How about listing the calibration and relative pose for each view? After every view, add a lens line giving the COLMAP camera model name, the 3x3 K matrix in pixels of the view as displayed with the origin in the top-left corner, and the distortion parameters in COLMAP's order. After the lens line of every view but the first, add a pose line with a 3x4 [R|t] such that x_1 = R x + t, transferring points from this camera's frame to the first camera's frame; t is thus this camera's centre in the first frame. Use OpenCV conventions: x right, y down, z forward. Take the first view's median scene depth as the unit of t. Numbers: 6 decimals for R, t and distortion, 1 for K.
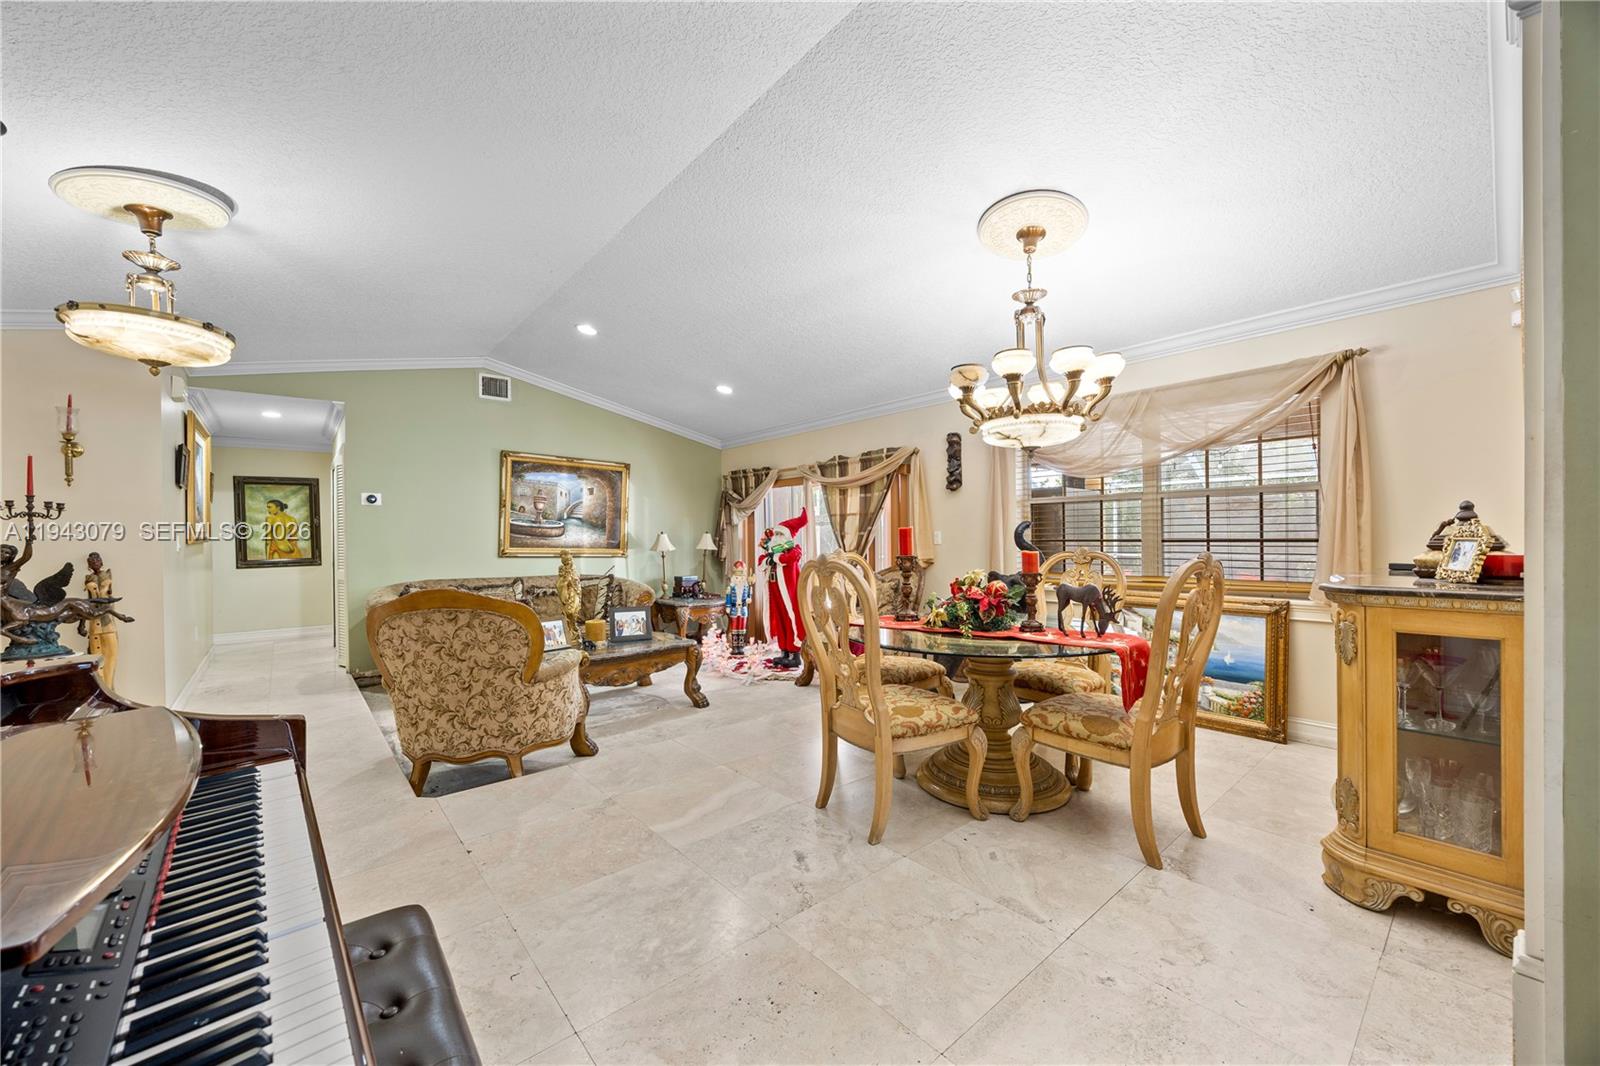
lens RADIAL K [[597.6, 0, 793.5], [0, 597.6, 539.8], [0, 0, 1]] dist [-0.001037, 0.000212]
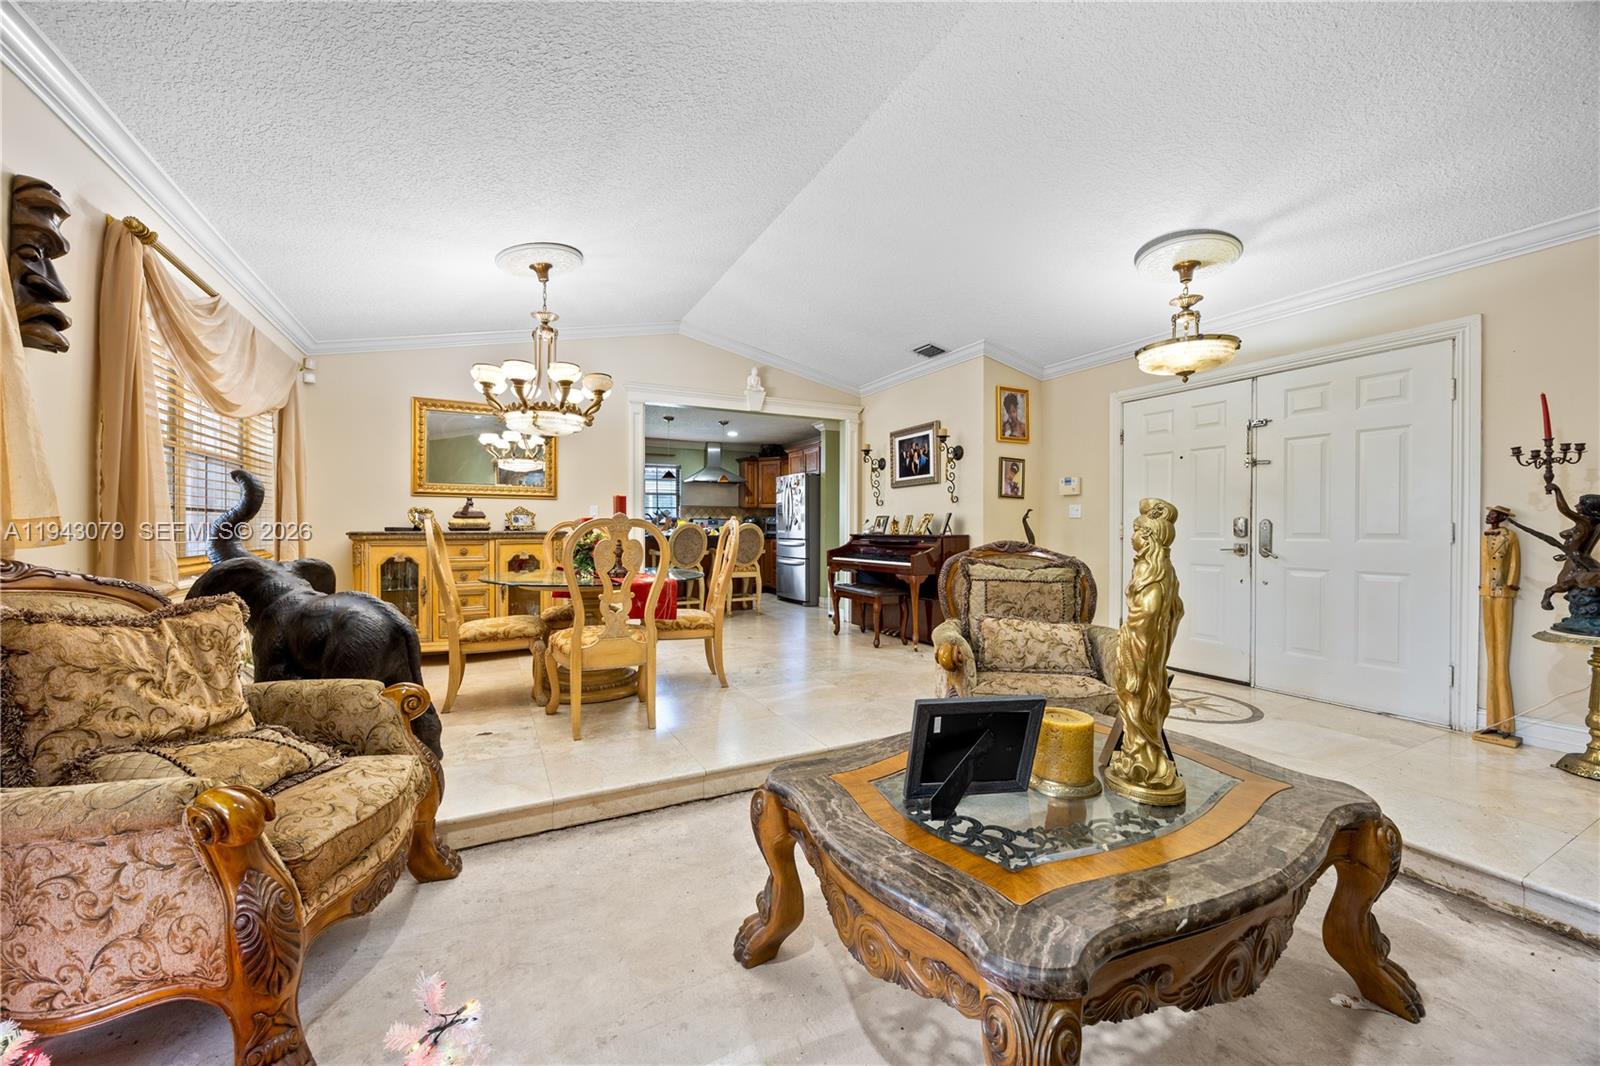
lens RADIAL K [[602.1, 0, 801.6], [0, 602.1, 544.6], [0, 0, 1]] dist [-0.000899, 0.000298]
pose [[-0.977412, 0.002989, 0.211320, -0.241728], [0.009249, 0.999547, 0.028640, 0.026835], [-0.211139, 0.029948, -0.976997, 1.273243]]
